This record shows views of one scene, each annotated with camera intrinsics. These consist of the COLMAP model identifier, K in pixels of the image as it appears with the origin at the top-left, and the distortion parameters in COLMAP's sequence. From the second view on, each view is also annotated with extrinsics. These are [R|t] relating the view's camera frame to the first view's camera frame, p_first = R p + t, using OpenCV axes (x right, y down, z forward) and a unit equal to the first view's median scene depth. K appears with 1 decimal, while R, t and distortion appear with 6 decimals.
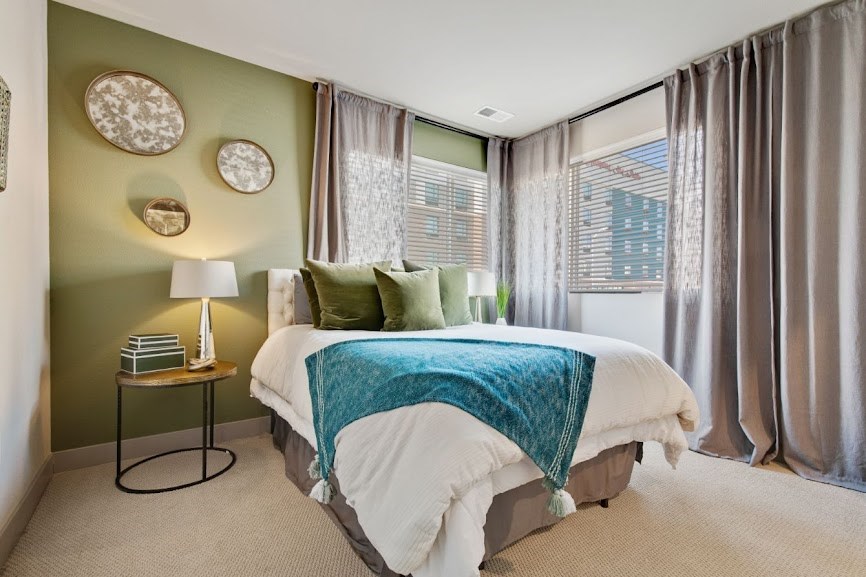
lens RADIAL K [[394.7, 0, 433.0], [0, 394.7, 288.5], [0, 0, 1]] dist [0.003305, 0.000293]
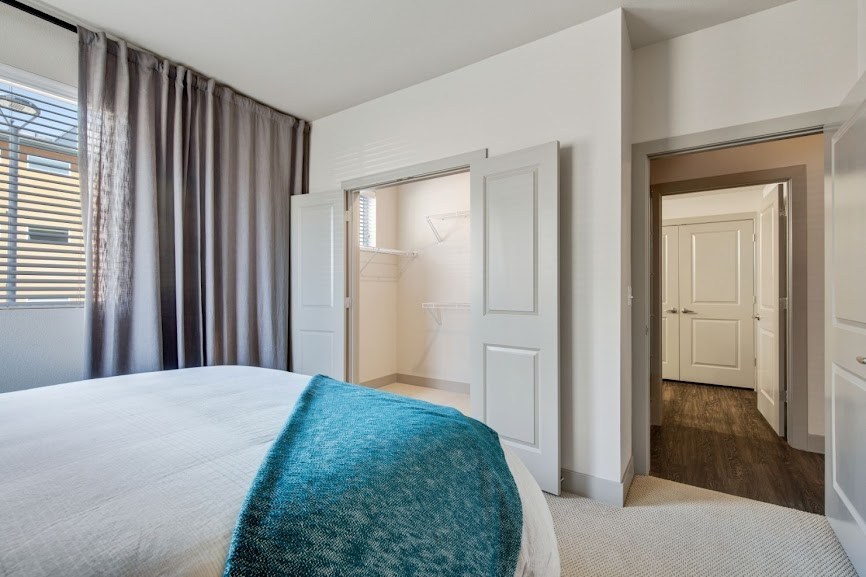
lens RADIAL K [[394.7, 0, 433.0], [0, 394.7, 288.5], [0, 0, 1]] dist [0.003305, 0.000293]
pose [[-0.359617, 0.002255, 0.933097, -0.428416], [-0.013294, 0.999883, -0.007540, -0.033742], [-0.933005, -0.015116, -0.359545, 0.728199]]
